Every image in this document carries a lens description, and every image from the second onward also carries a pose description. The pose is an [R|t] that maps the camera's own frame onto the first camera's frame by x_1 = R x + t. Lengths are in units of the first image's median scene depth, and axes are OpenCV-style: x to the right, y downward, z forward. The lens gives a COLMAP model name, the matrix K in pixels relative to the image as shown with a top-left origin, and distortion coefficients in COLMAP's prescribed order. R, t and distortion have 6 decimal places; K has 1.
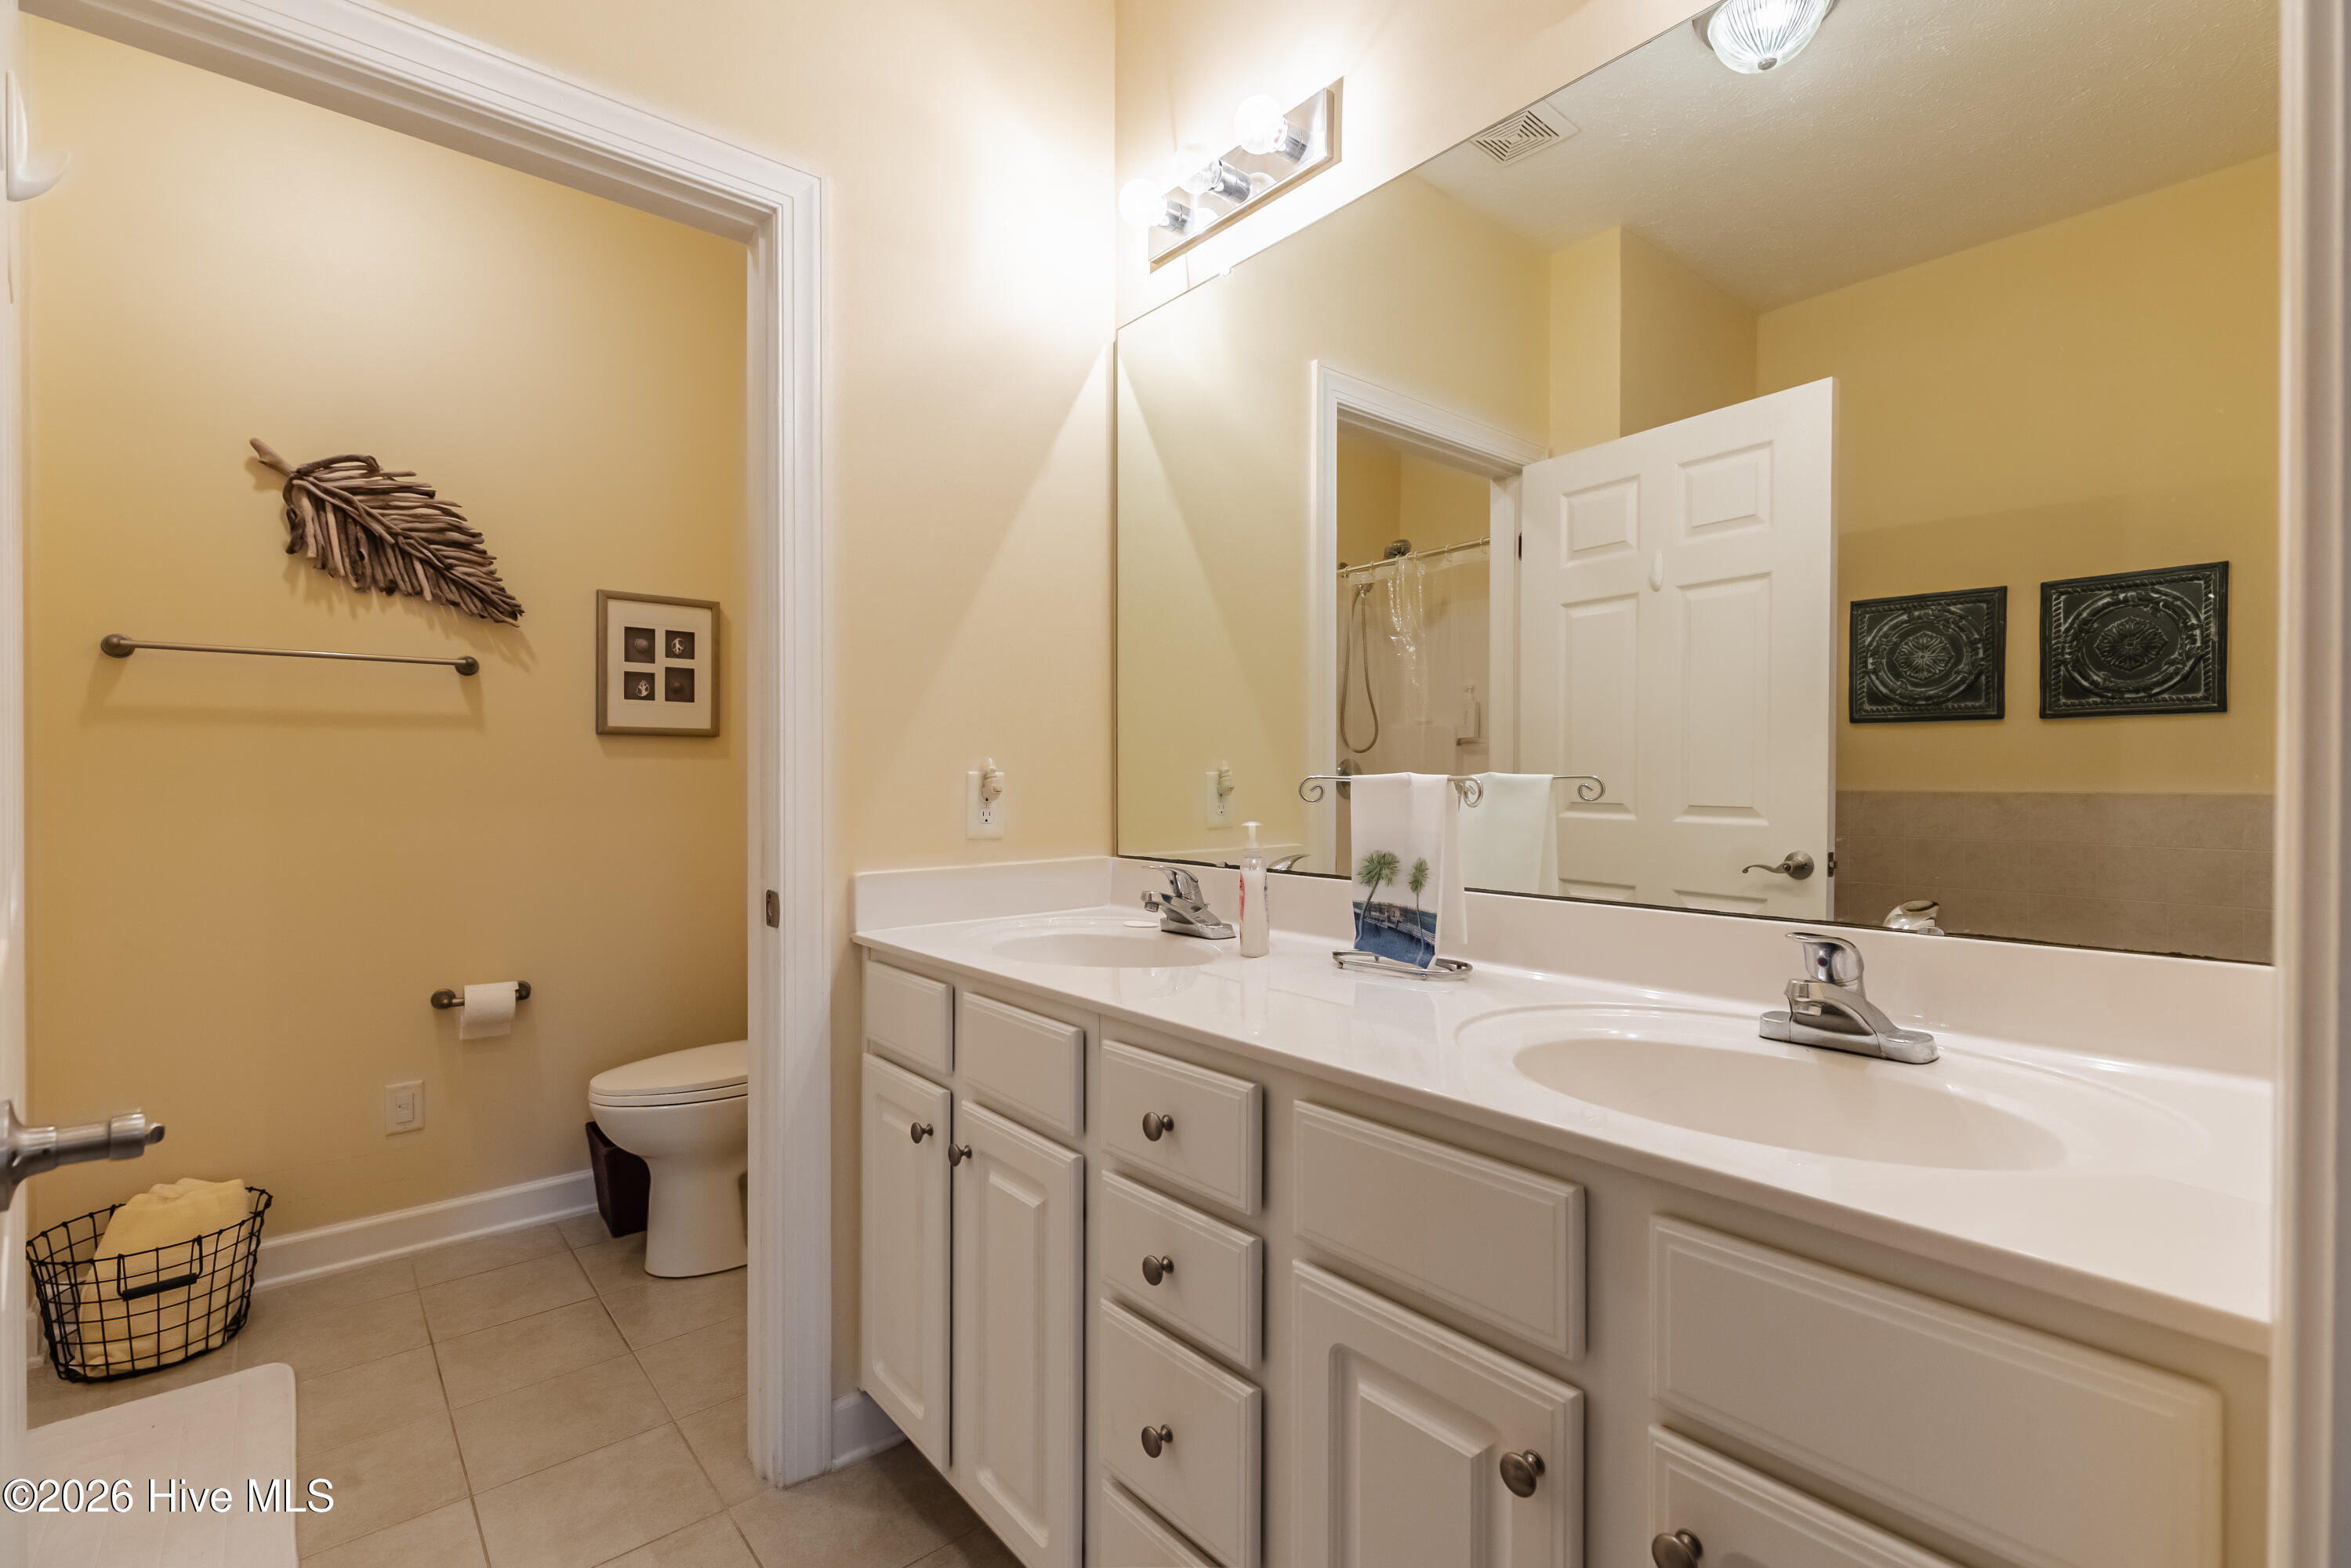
lens RADIAL K [[1044.2, 0, 1195.0], [0, 1044.2, 781.0], [0, 0, 1]] dist [0.001277, 0.001007]
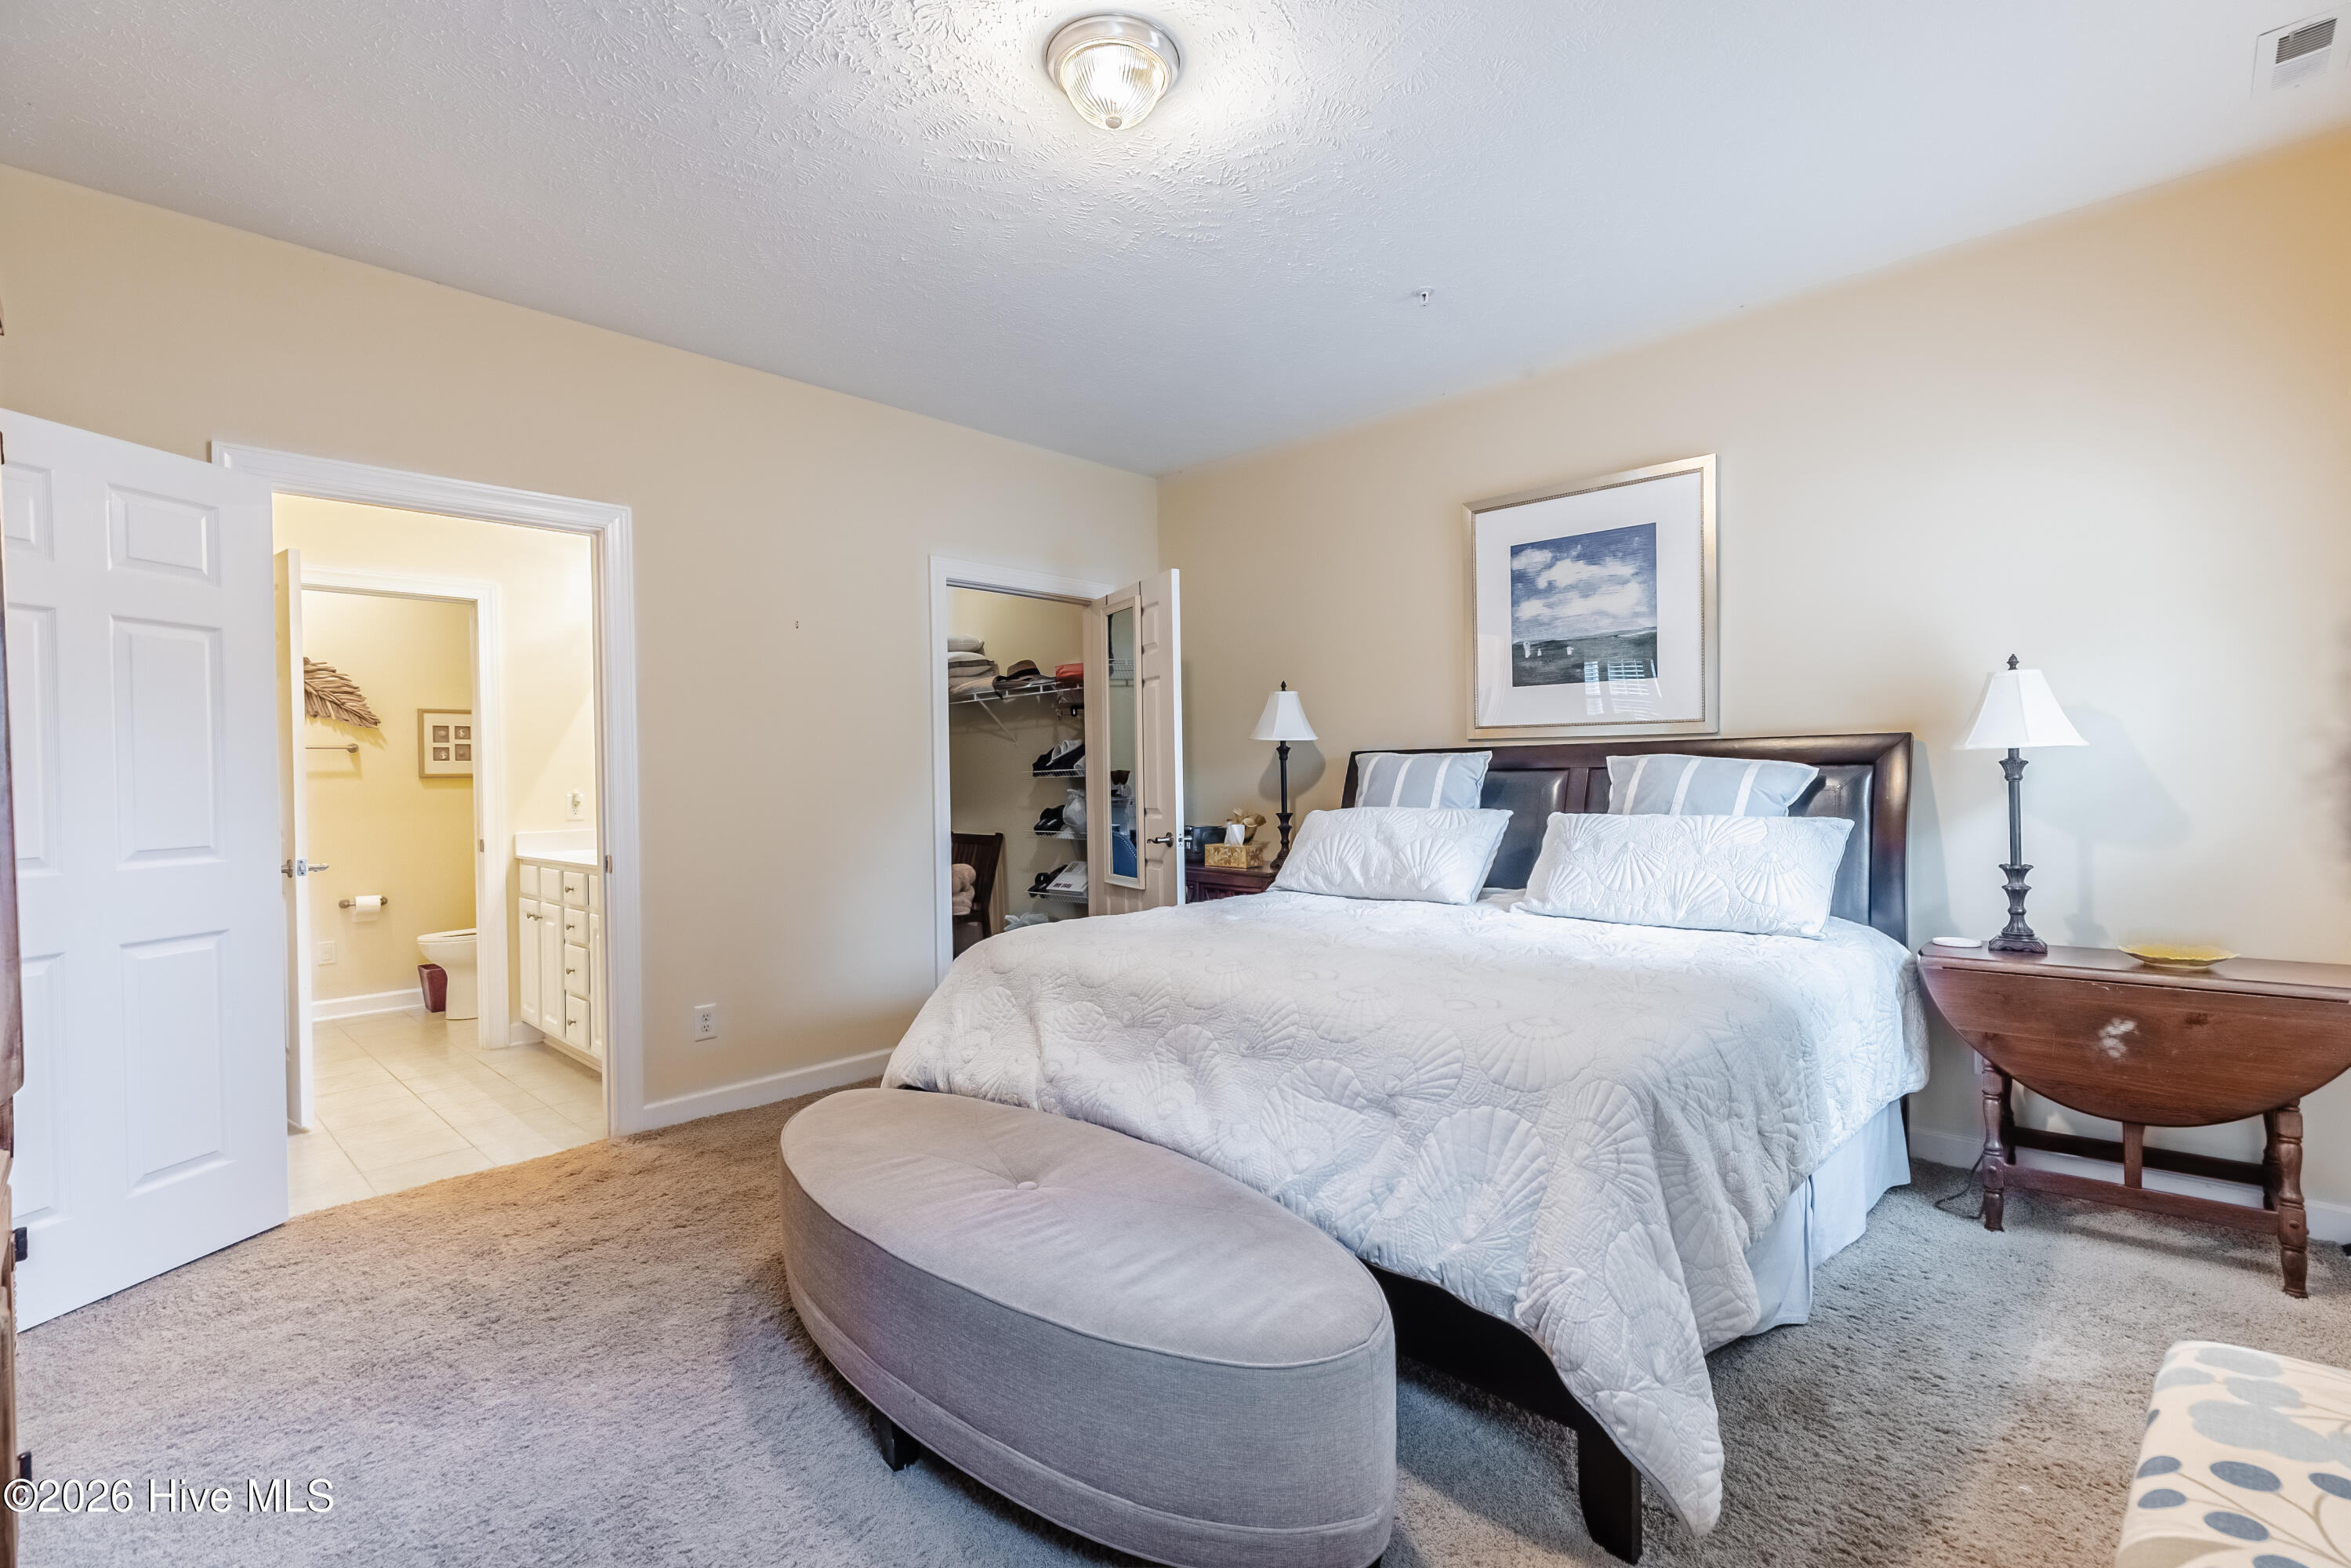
lens RADIAL K [[1044.2, 0, 1195.0], [0, 1044.2, 781.0], [0, 0, 1]] dist [0.001277, 0.001007]
pose [[0.994495, -0.019574, 0.102940, 1.020901], [0.019482, 0.999808, 0.001898, -0.017579], [-0.102957, 0.000117, 0.994686, -1.674617]]
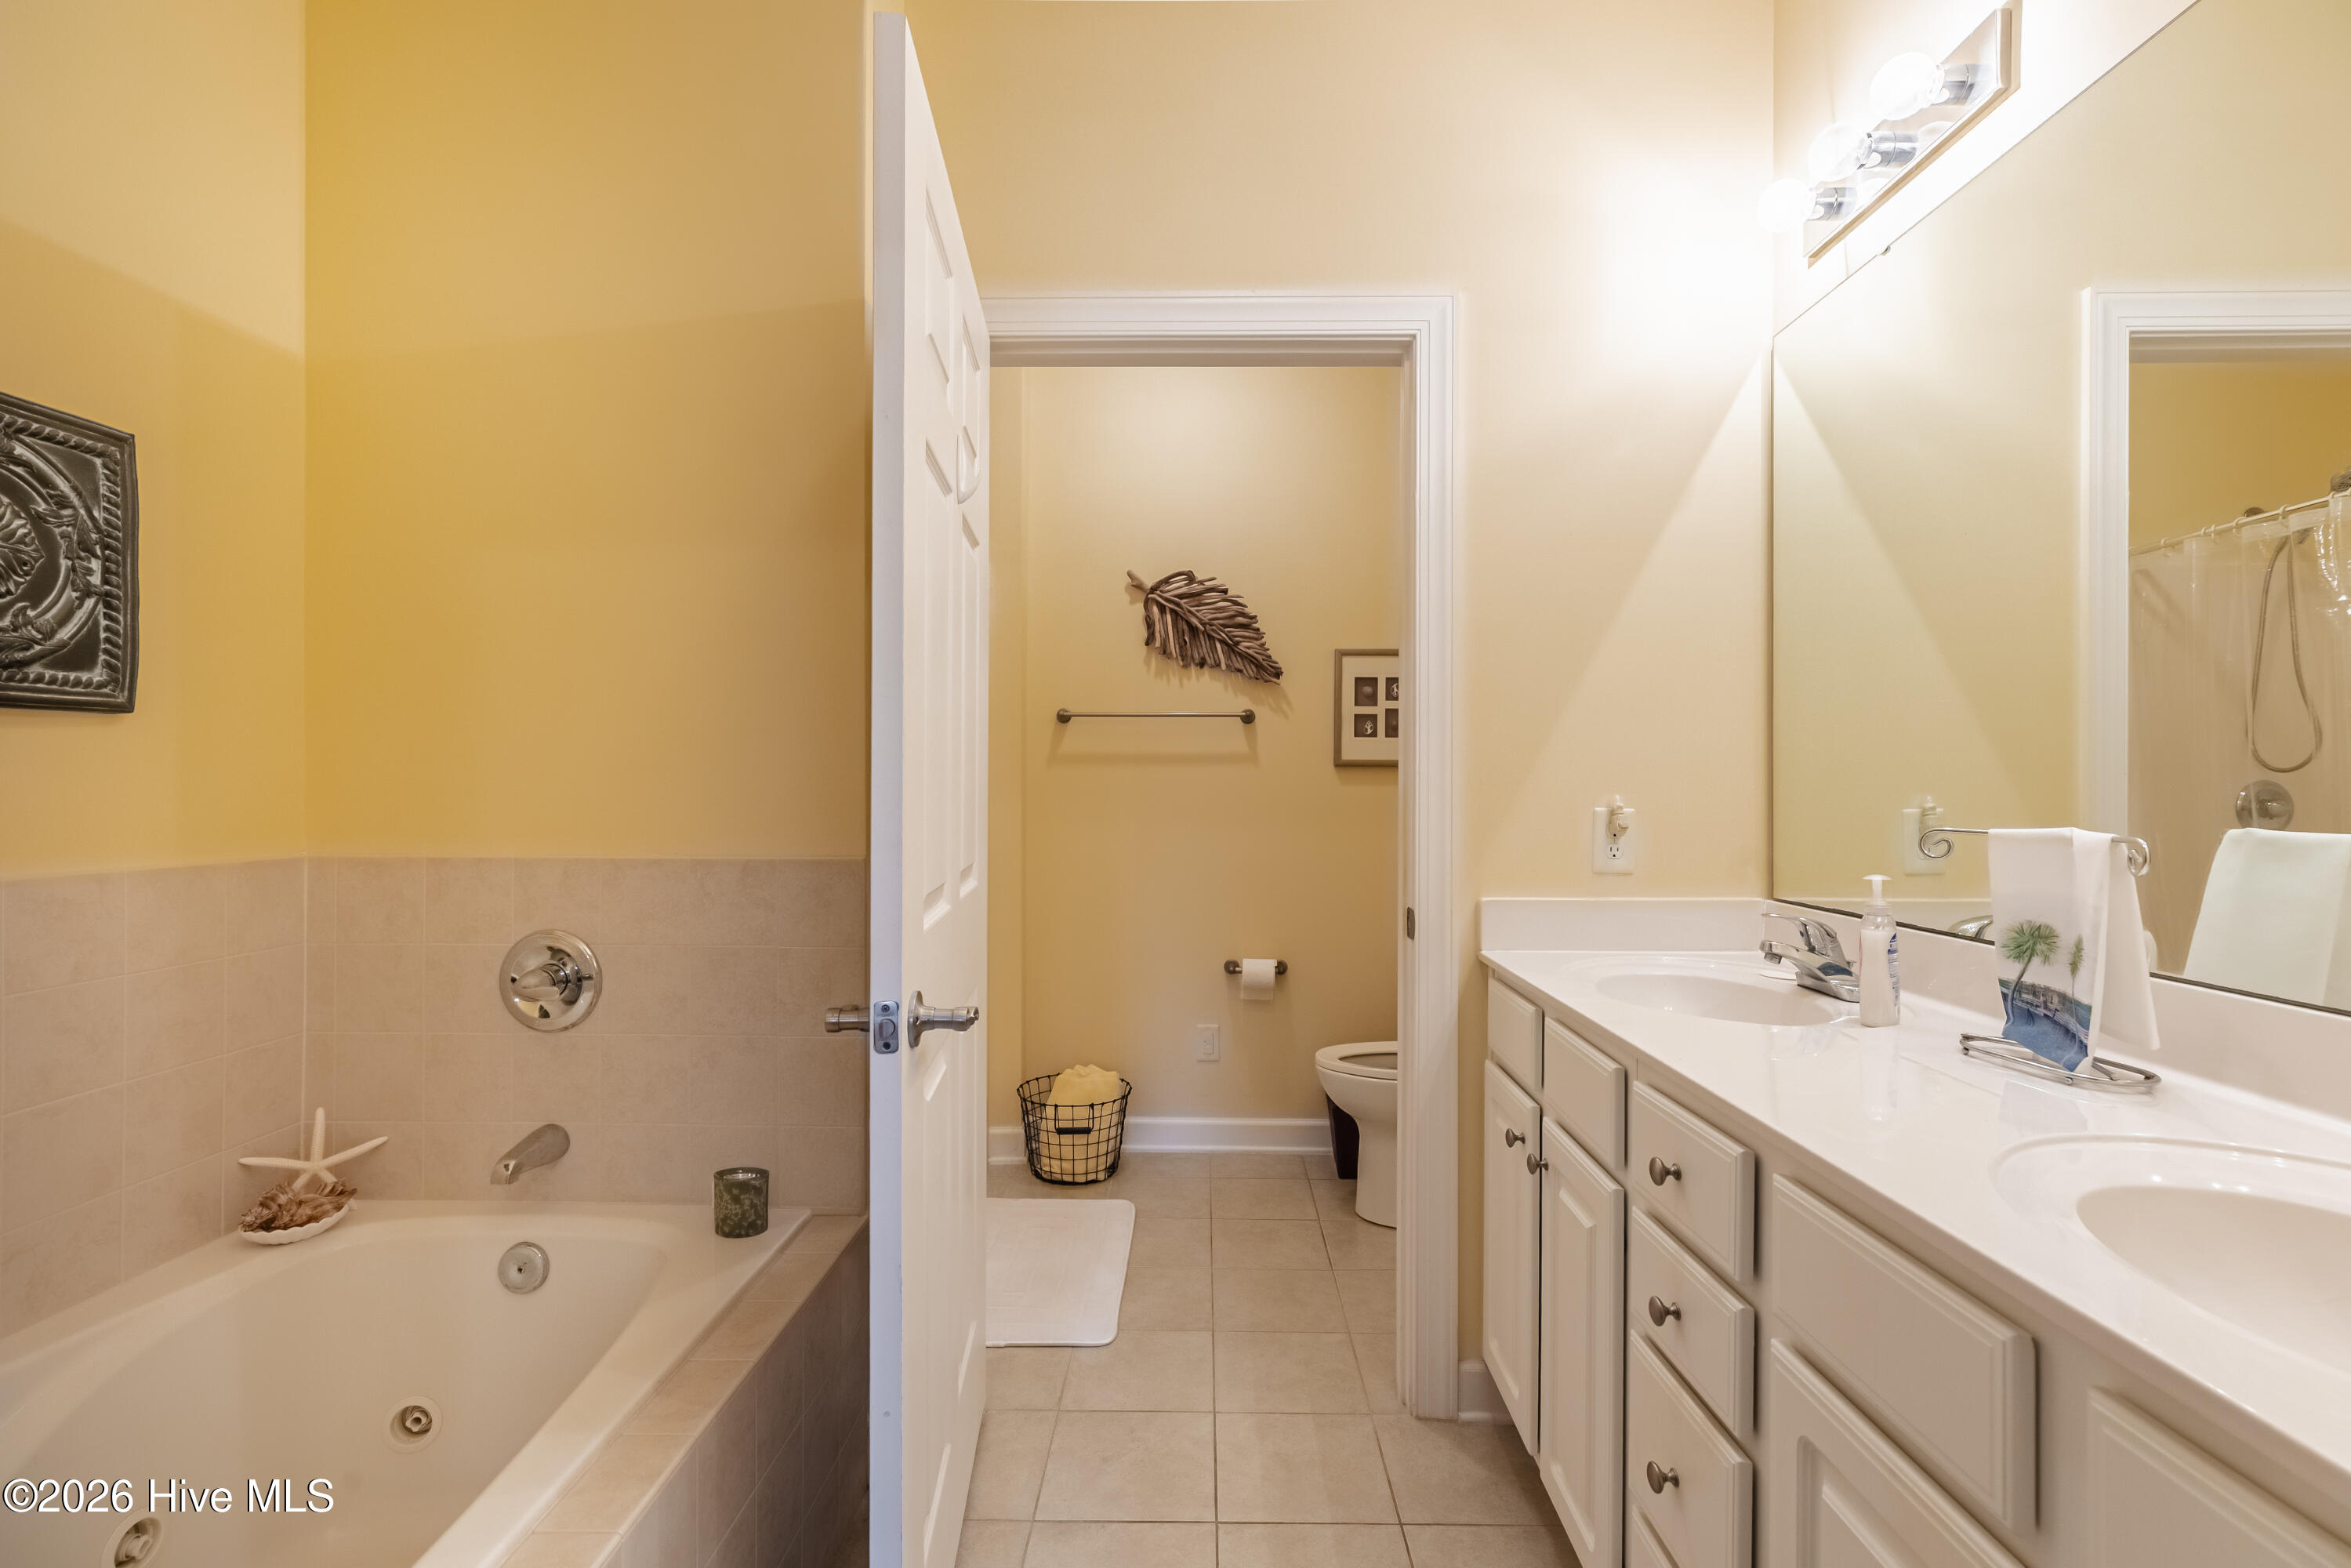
lens RADIAL K [[1044.2, 0, 1195.0], [0, 1044.2, 781.0], [0, 0, 1]] dist [0.001277, 0.001007]
pose [[0.750273, 0.001313, -0.661127, 0.162467], [-0.008252, 0.999939, -0.007379, -0.023304], [0.661077, 0.010992, 0.750237, -0.044004]]
